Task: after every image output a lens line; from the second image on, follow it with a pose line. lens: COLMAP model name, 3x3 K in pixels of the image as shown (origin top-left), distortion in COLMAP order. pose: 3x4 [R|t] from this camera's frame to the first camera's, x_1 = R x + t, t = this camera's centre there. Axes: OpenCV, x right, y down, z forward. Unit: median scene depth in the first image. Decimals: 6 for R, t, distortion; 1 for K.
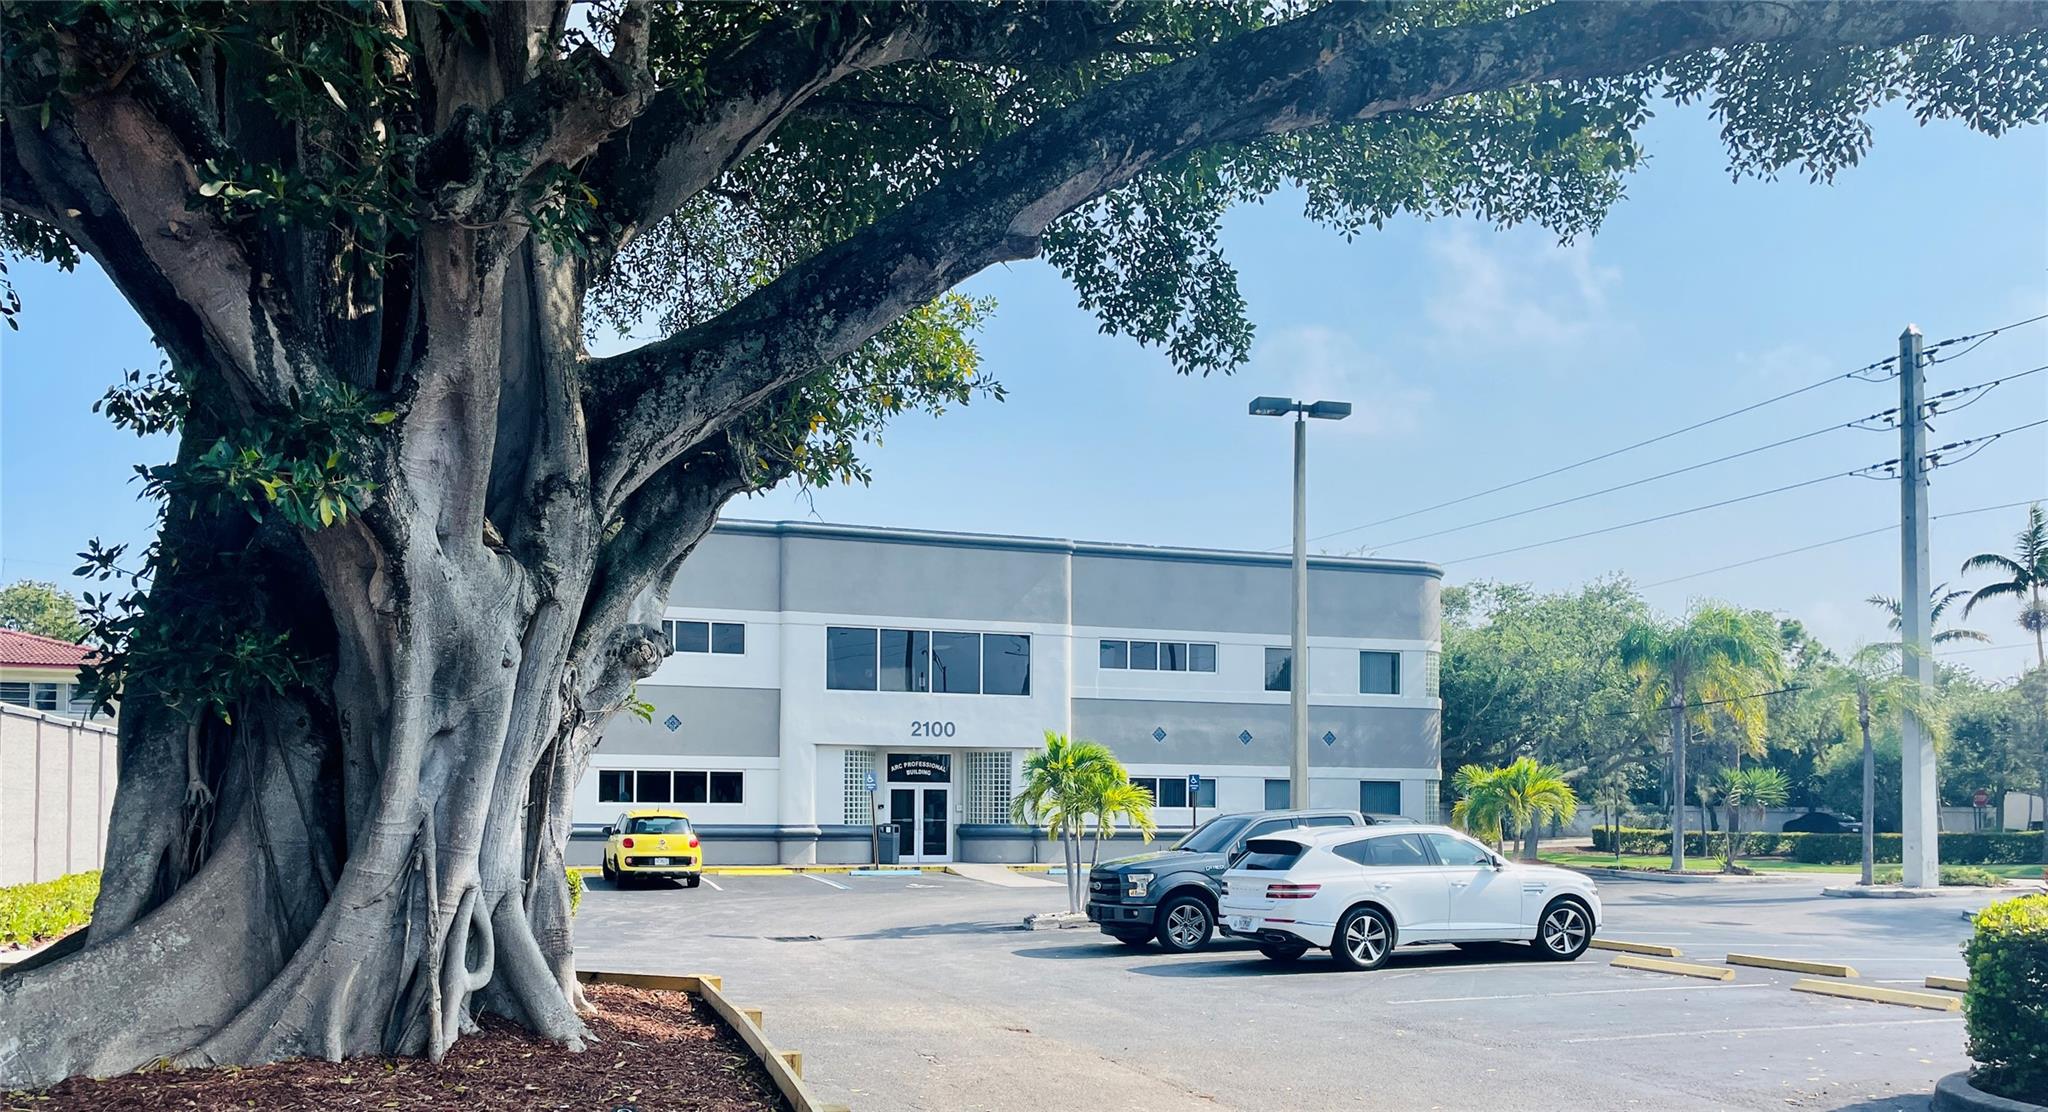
lens RADIAL K [[1547.0, 0, 1004.3], [0, 1547.0, 737.3], [0, 0, 1]] dist [0.026918, -0.008007]
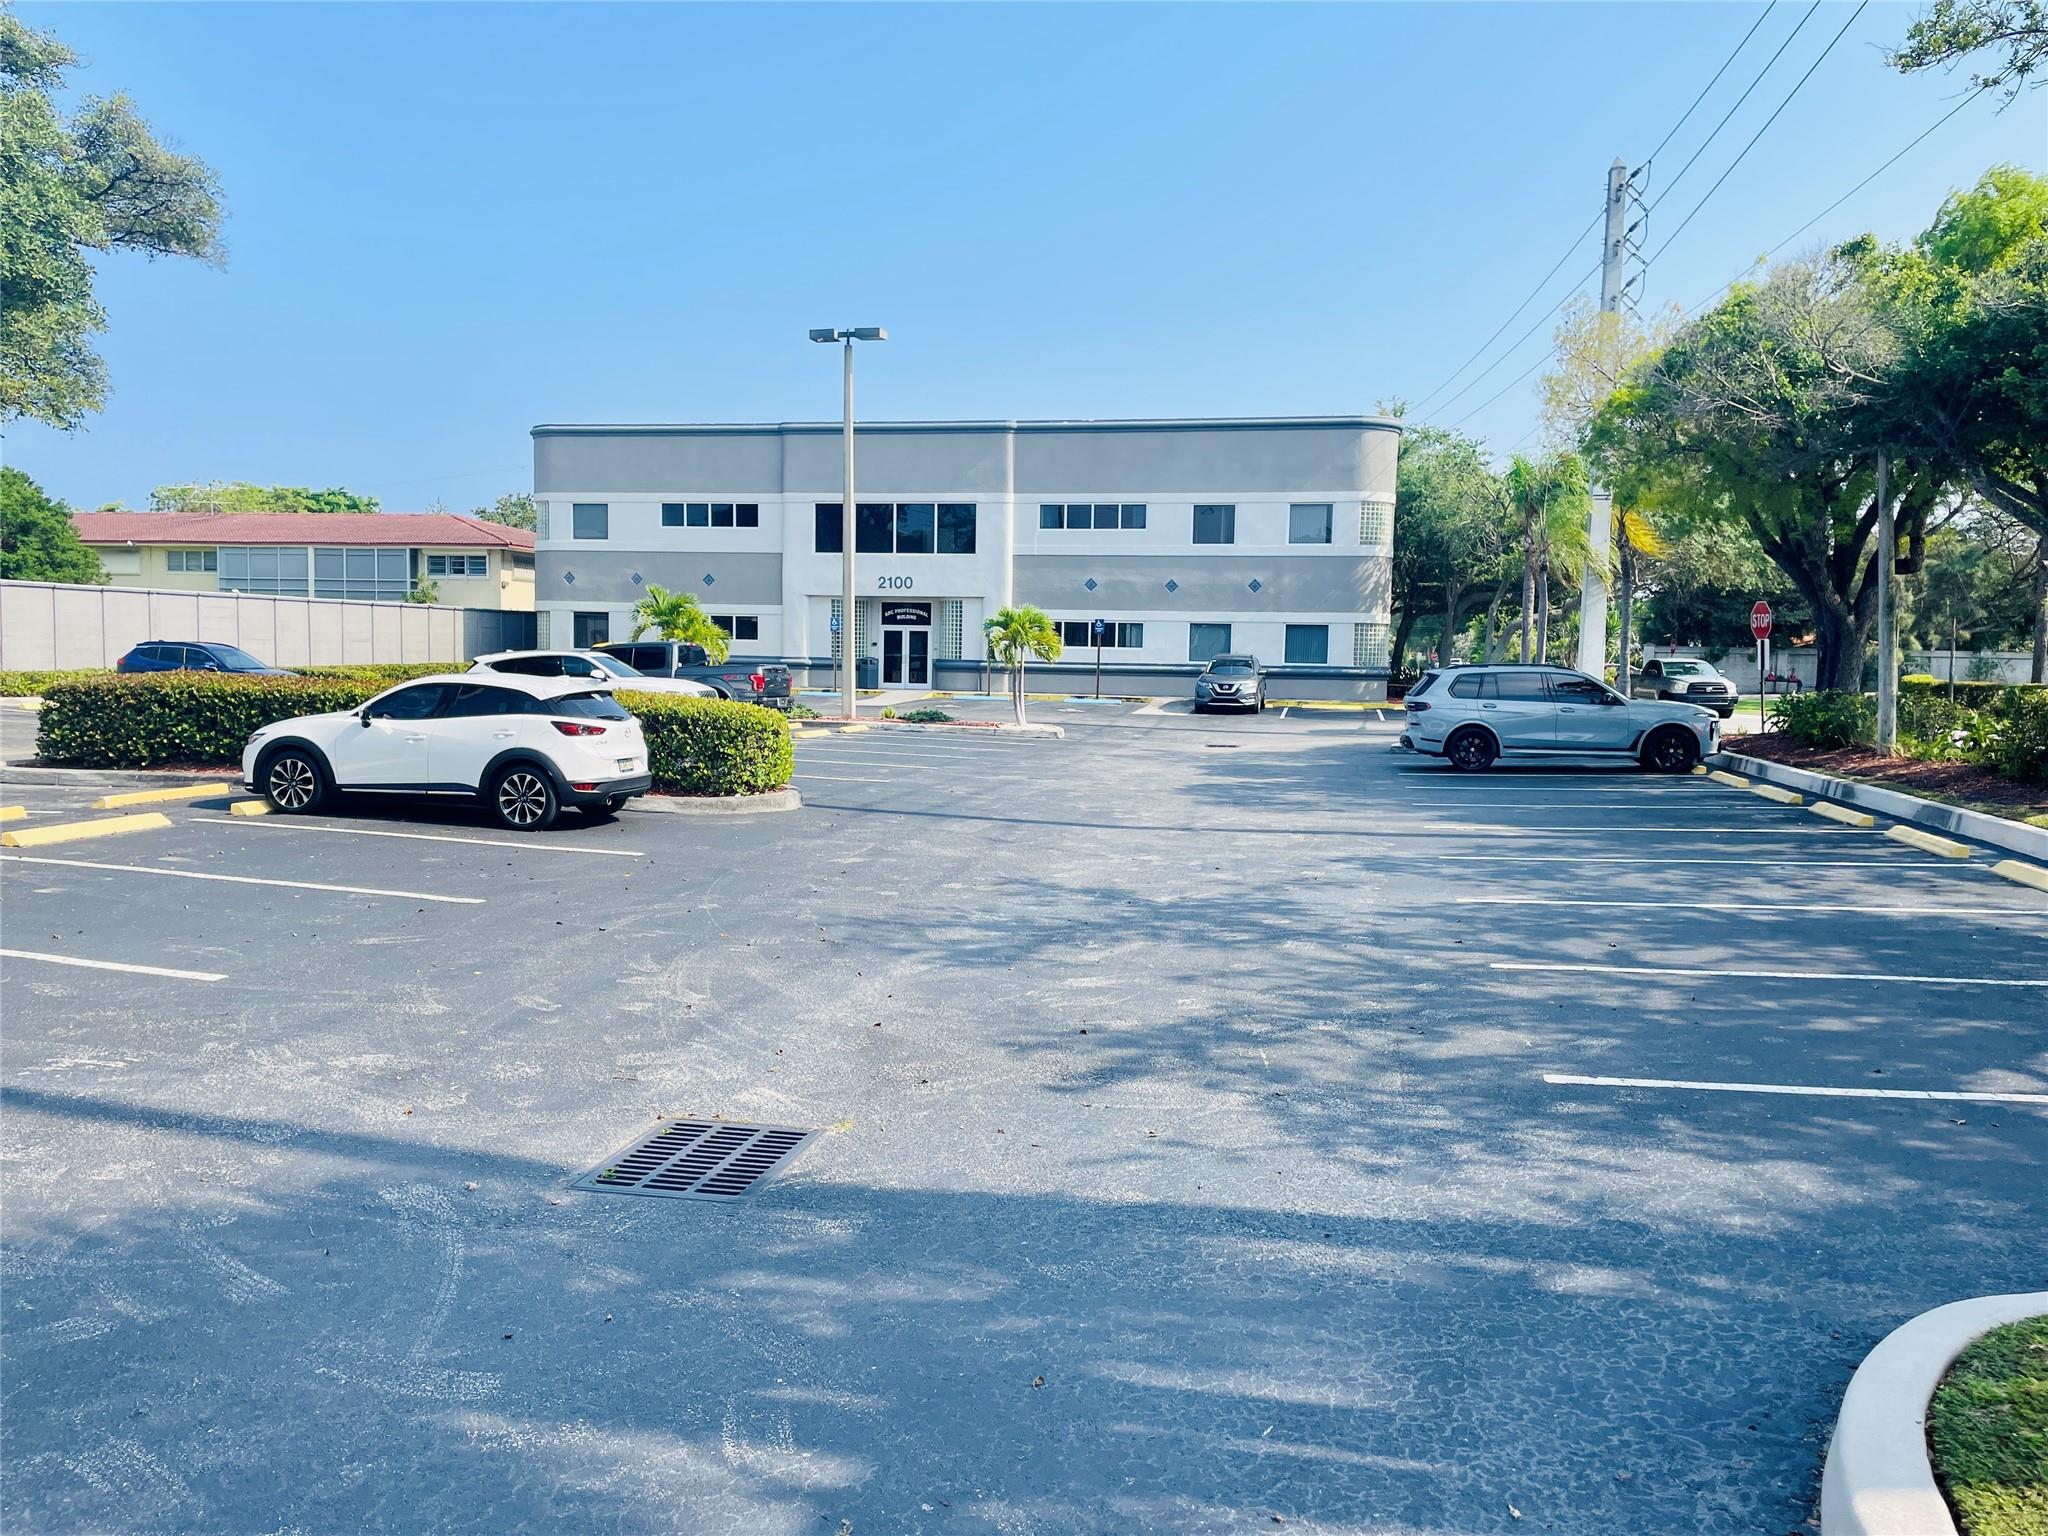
lens RADIAL K [[1555.2, 0, 993.6], [0, 1555.2, 743.0], [0, 0, 1]] dist [0.064579, -0.078611]
pose [[0.872655, 0.039613, -0.486728, 0.635360], [0.010901, 0.994876, 0.100513, -0.001794], [0.488215, -0.093019, 0.867752, -0.070825]]
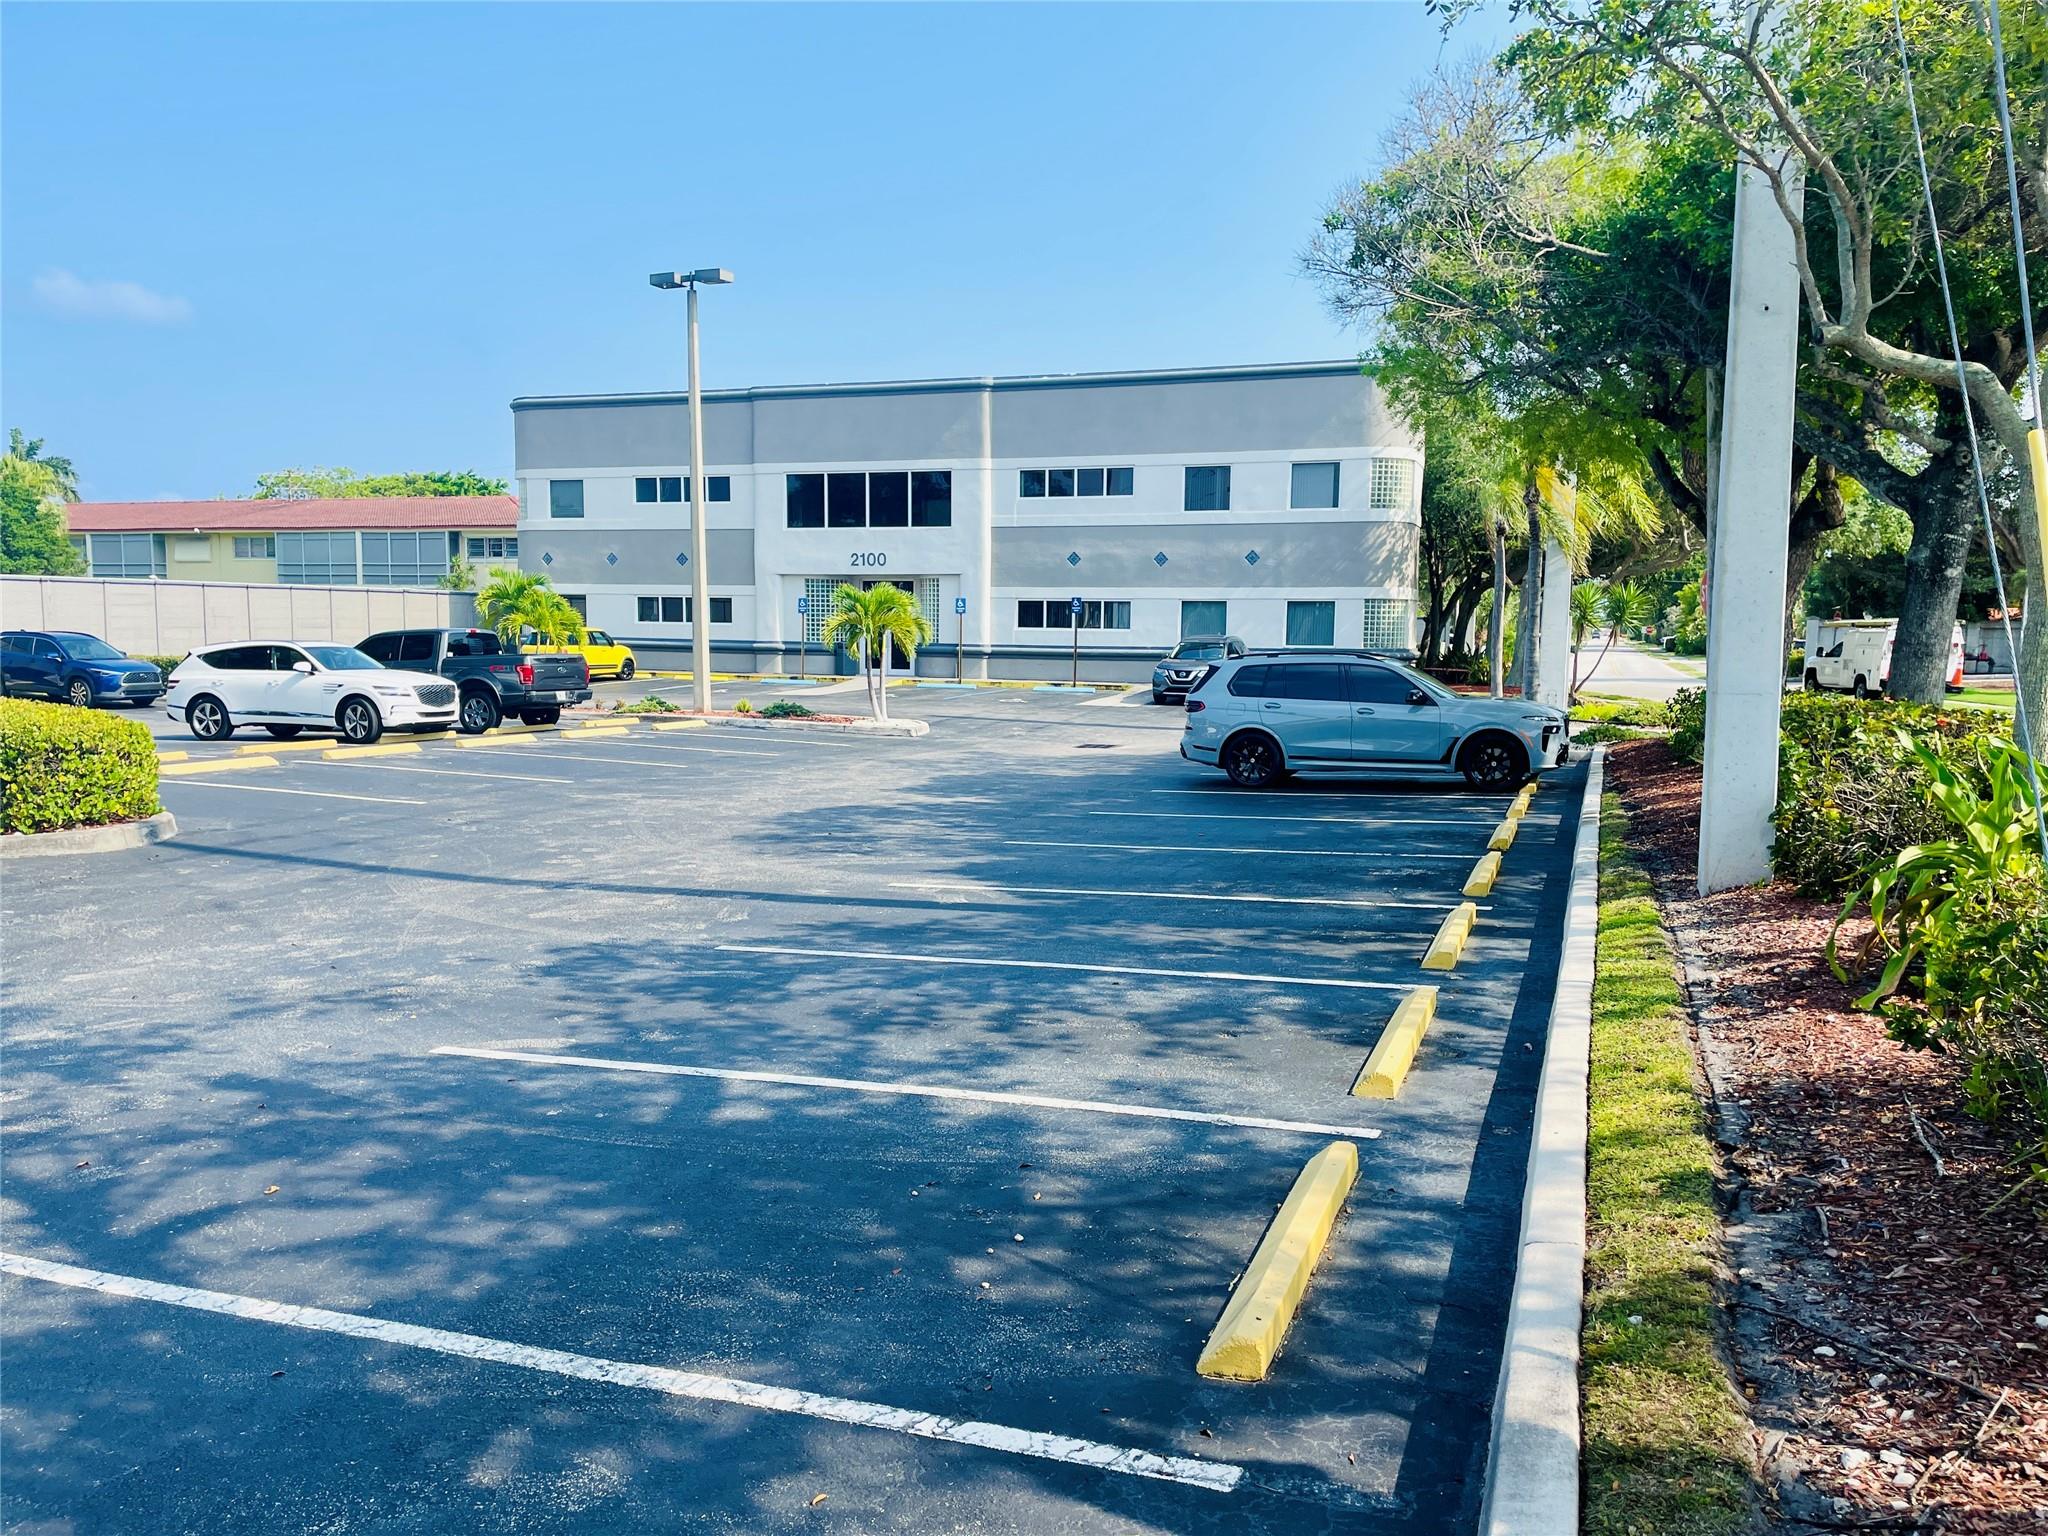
lens RADIAL K [[1555.2, 0, 1005.0], [0, 1555.2, 768.1], [0, 0, 1]] dist [0.064579, -0.078611]
pose [[0.794970, 0.058536, -0.603818, 0.735964], [0.024334, 0.991456, 0.128152, 0.002639], [0.606160, -0.116571, 0.786753, 0.126019]]
